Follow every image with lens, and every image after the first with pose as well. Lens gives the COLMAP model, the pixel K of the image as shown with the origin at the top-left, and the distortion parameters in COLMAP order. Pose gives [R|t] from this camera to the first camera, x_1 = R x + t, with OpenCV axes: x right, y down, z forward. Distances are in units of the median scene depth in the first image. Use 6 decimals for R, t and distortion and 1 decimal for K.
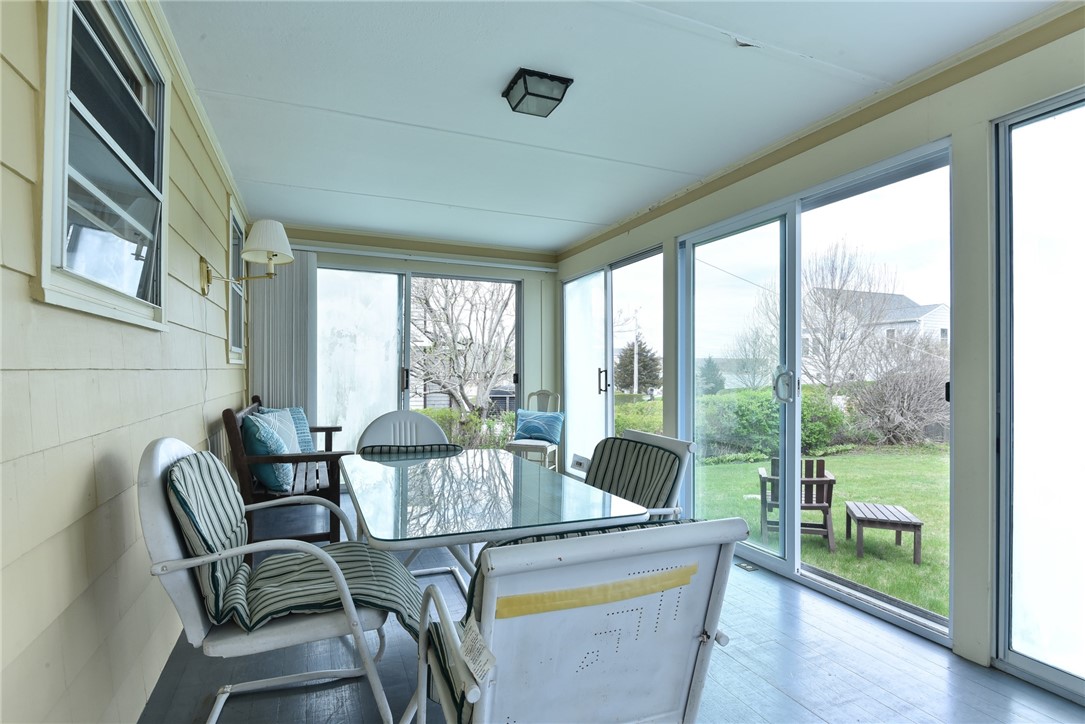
lens RADIAL K [[552.6, 0, 542.5], [0, 552.6, 362.0], [0, 0, 1]] dist [0.002616, -0.000248]
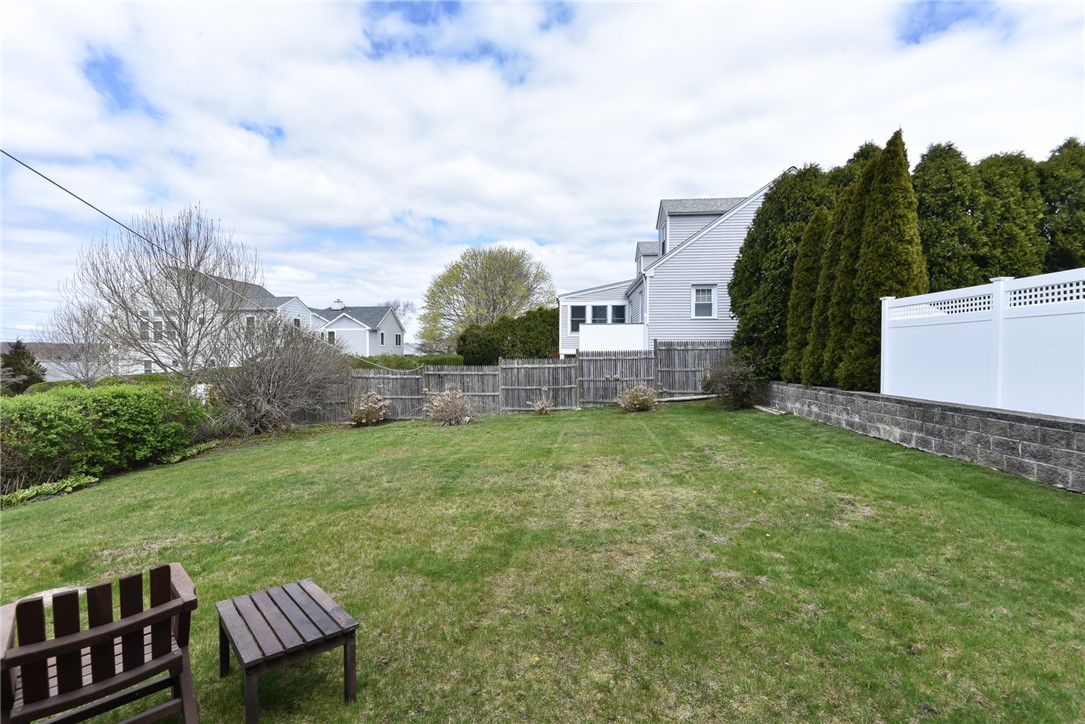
lens RADIAL K [[513.0, 0, 541.4], [0, 513.0, 371.6], [0, 0, 1]] dist [0.001713, -0.000198]
pose [[0.470420, -0.040137, 0.881529, 0.086248], [-0.000605, 0.998950, 0.045806, -0.000460], [-0.882442, -0.022081, 0.469902, 0.160340]]
